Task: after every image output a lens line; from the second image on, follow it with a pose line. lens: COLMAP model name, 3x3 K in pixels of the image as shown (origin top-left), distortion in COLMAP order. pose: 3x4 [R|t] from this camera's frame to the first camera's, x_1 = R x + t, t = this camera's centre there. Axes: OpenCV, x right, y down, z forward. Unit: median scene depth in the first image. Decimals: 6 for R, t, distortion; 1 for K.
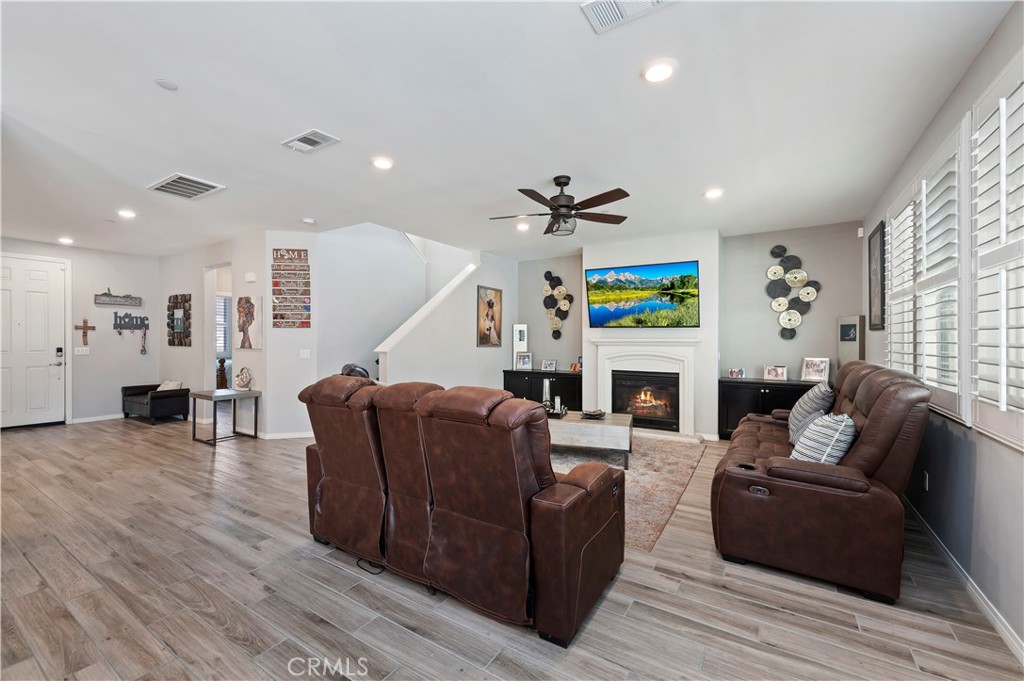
lens RADIAL K [[411.8, 0, 526.8], [0, 411.8, 340.0], [0, 0, 1]] dist [0.009130, -0.004138]
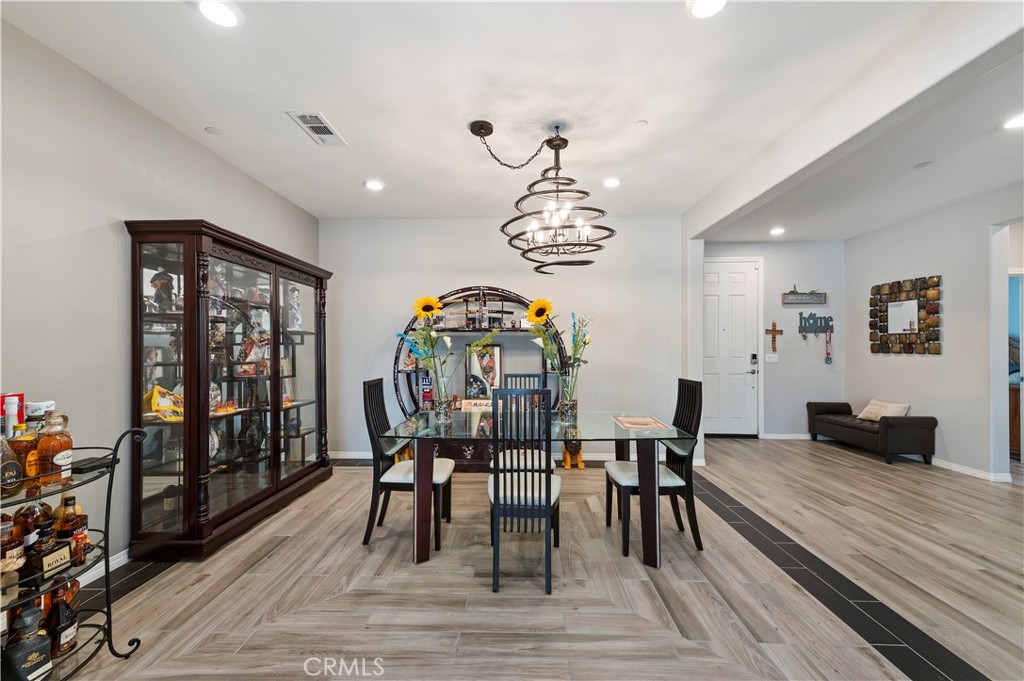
lens RADIAL K [[411.8, 0, 507.9], [0, 411.8, 344.4], [0, 0, 1]] dist [0.009130, -0.004138]
pose [[0.487659, -0.008792, -0.872990, -0.709087], [0.000370, 0.999951, -0.009864, 0.006909], [0.873034, 0.004487, 0.487638, 0.089505]]
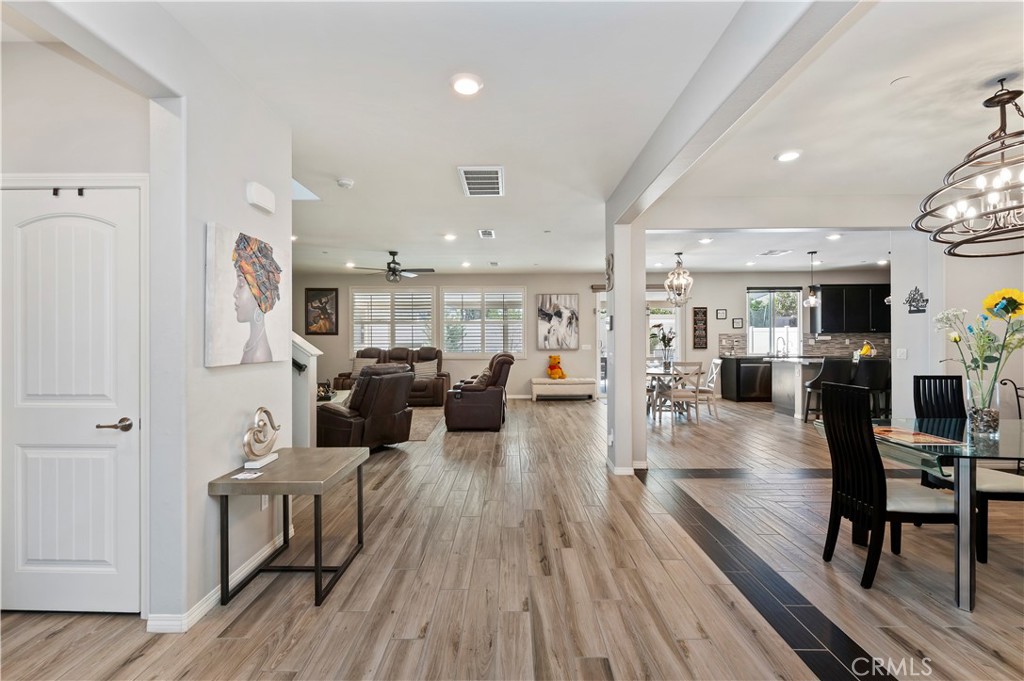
lens RADIAL K [[411.8, 0, 515.5], [0, 411.8, 336.8], [0, 0, 1]] dist [0.009130, -0.004138]
pose [[-0.500916, 0.004504, 0.865484, -1.203186], [0.005658, 0.999982, -0.001929, -0.007494], [-0.865478, 0.003931, -0.500932, 0.968867]]
